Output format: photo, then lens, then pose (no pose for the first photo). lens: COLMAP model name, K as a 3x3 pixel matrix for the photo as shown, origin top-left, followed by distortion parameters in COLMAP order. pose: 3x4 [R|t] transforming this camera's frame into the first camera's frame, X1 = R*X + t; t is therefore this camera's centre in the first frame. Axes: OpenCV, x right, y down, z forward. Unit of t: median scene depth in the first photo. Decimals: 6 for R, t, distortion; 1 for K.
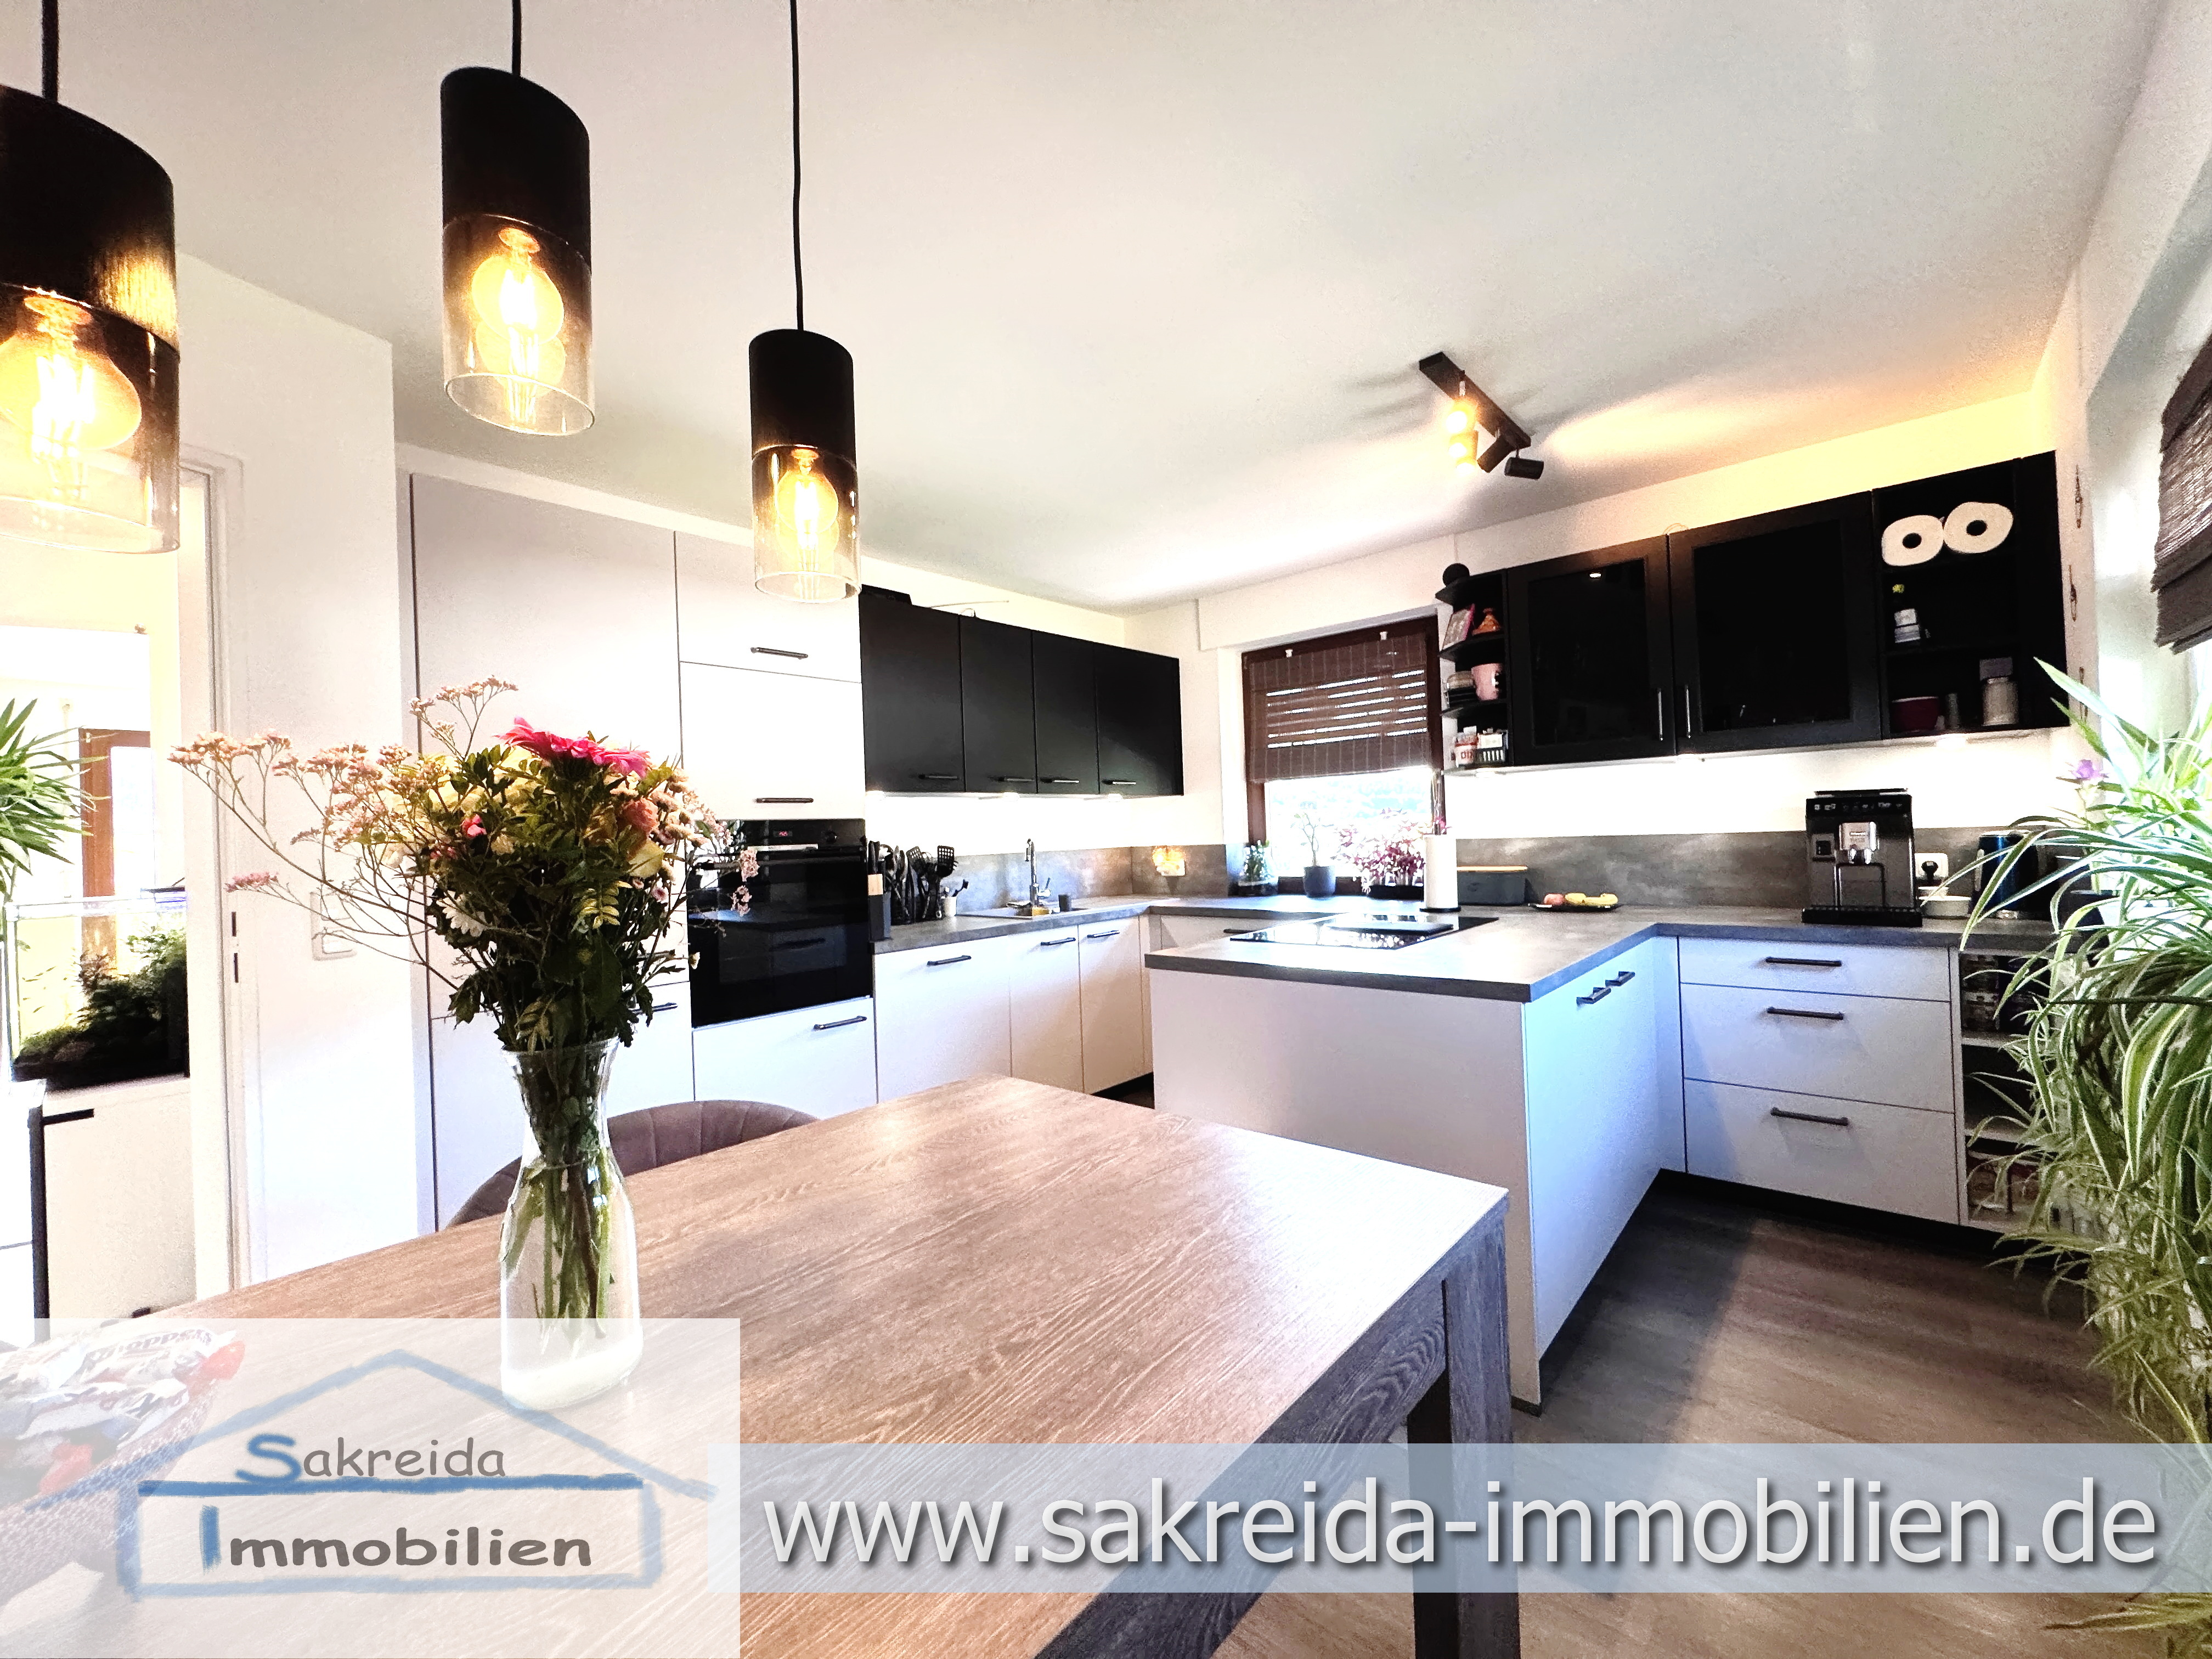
lens RADIAL K [[892.7, 0, 1103.1], [0, 892.7, 827.9], [0, 0, 1]] dist [0.003064, 0.000194]
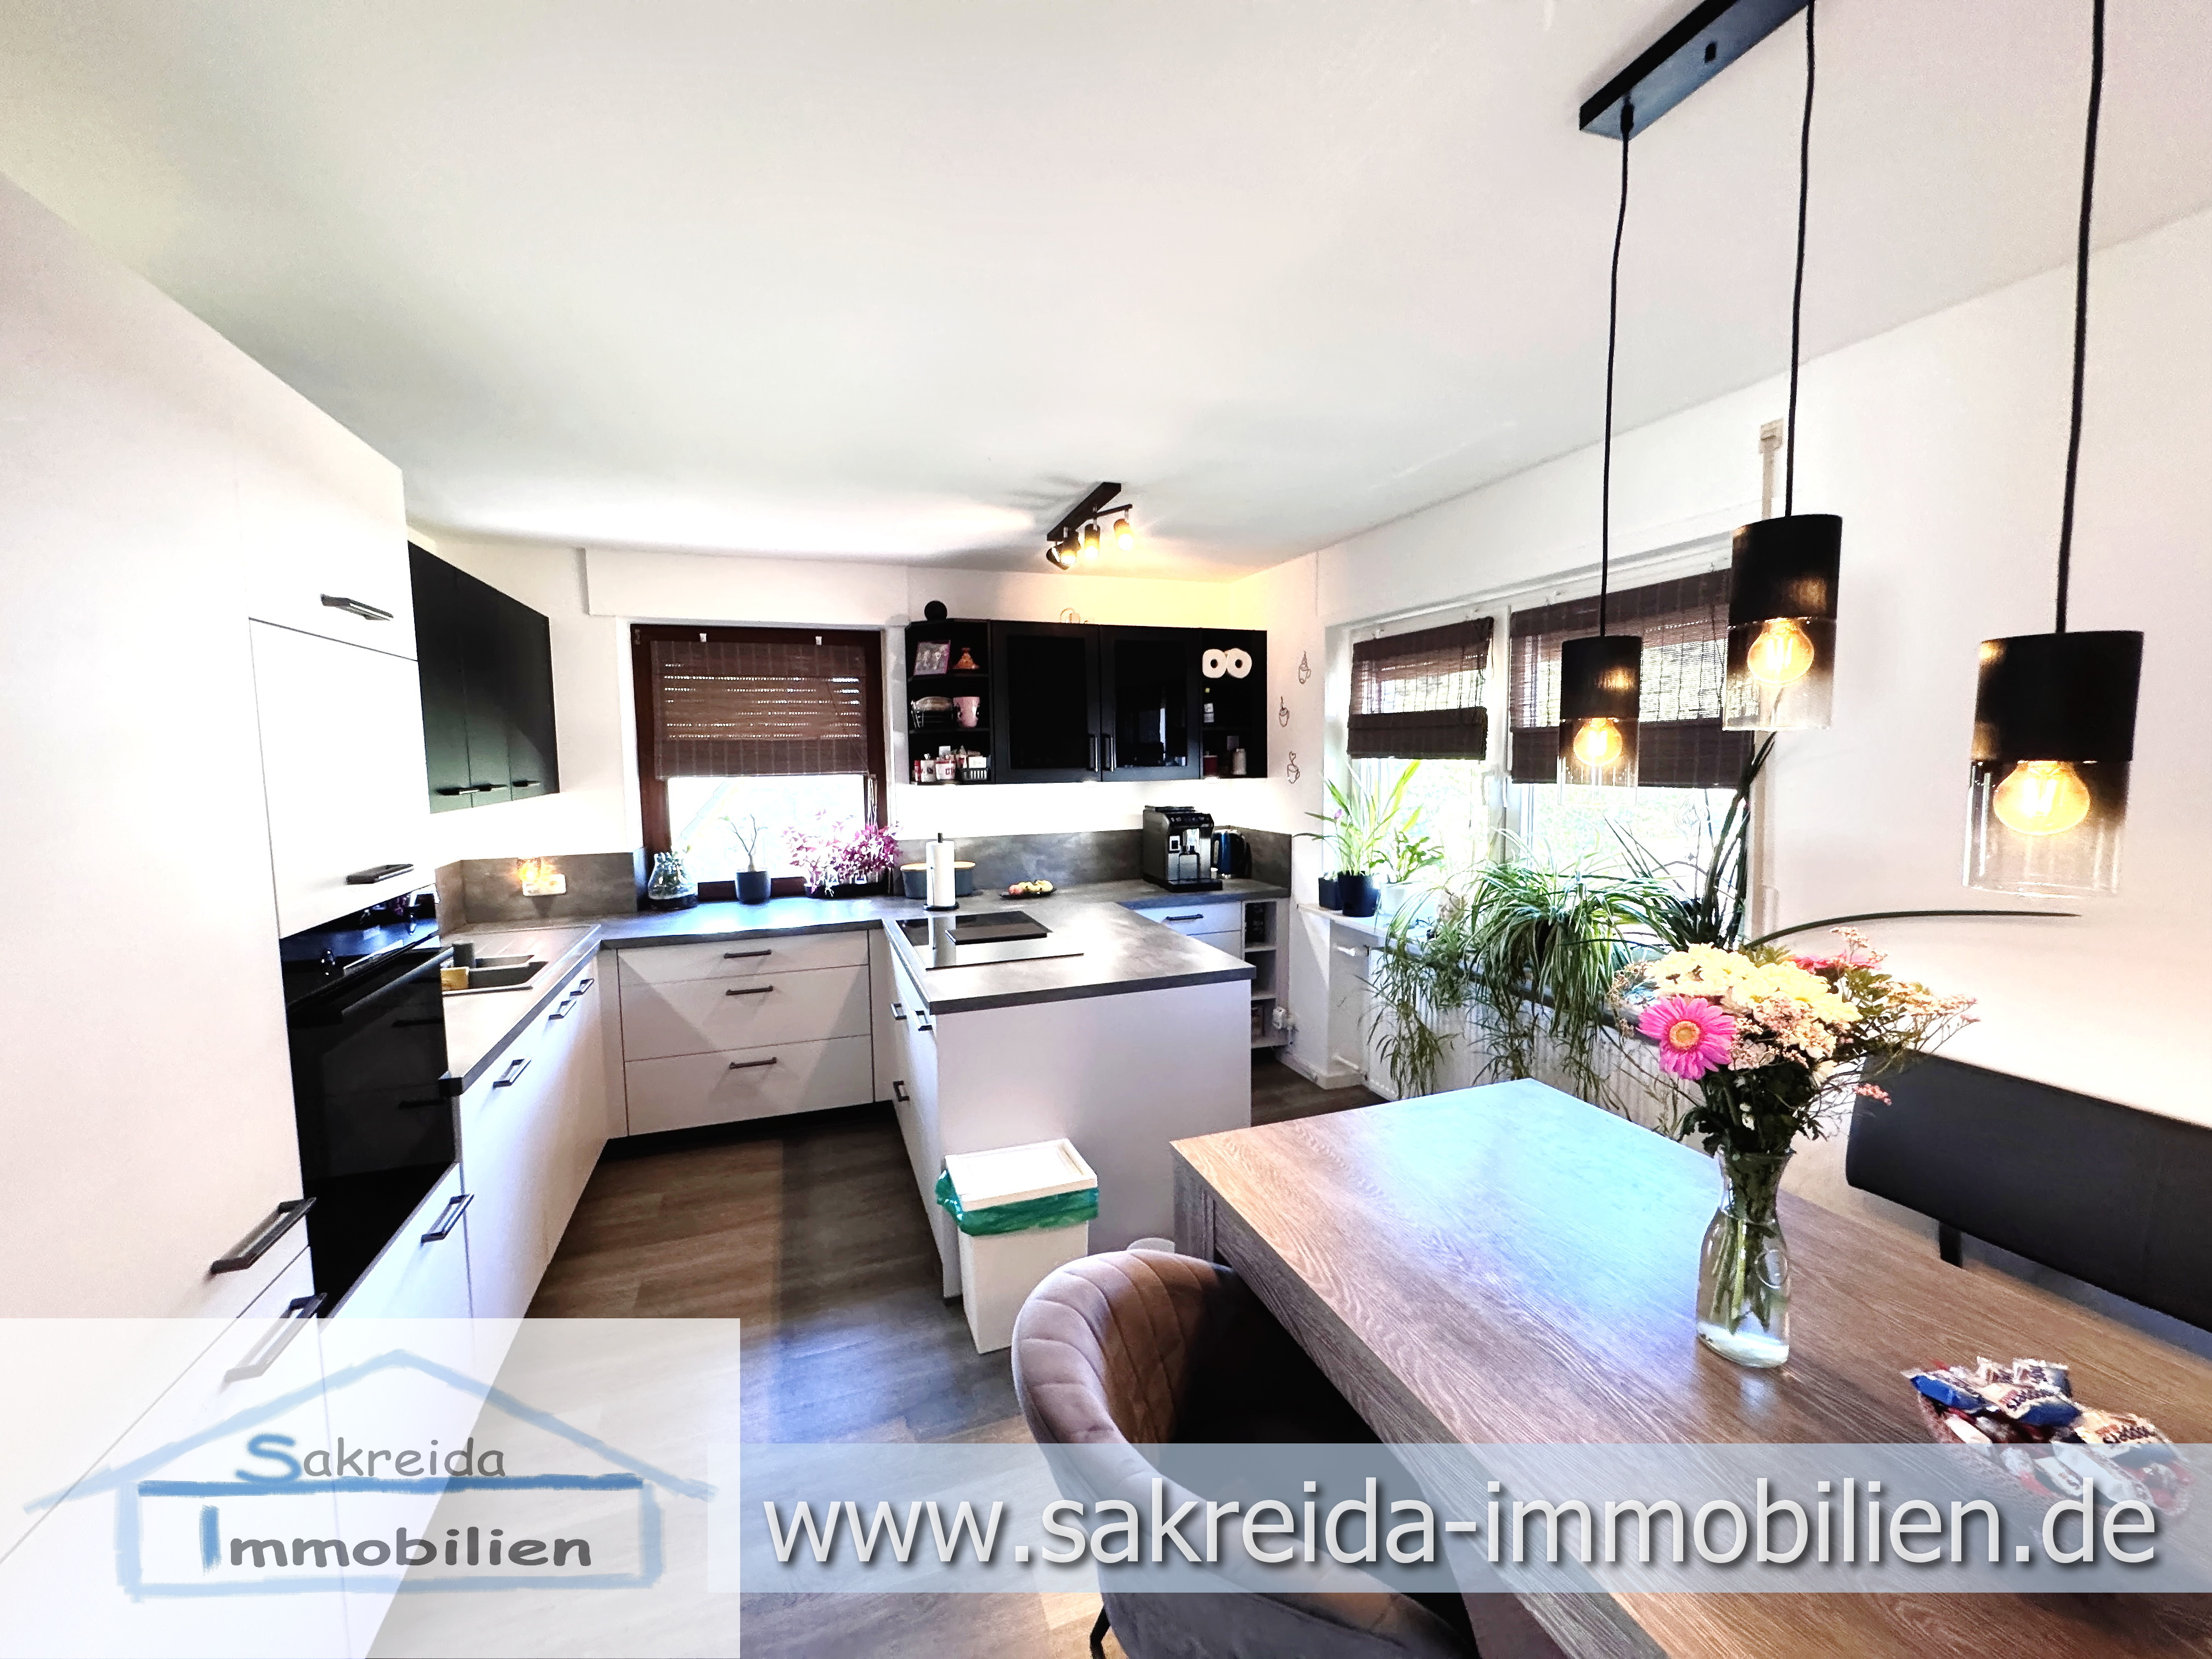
lens RADIAL K [[892.7, 0, 1100.8], [0, 892.7, 826.8], [0, 0, 1]] dist [0.003064, 0.000194]
pose [[0.481917, -0.047298, 0.874939, -0.517437], [-0.009459, 0.998203, 0.059172, -0.079936], [-0.876166, -0.036793, 0.480604, 0.265199]]
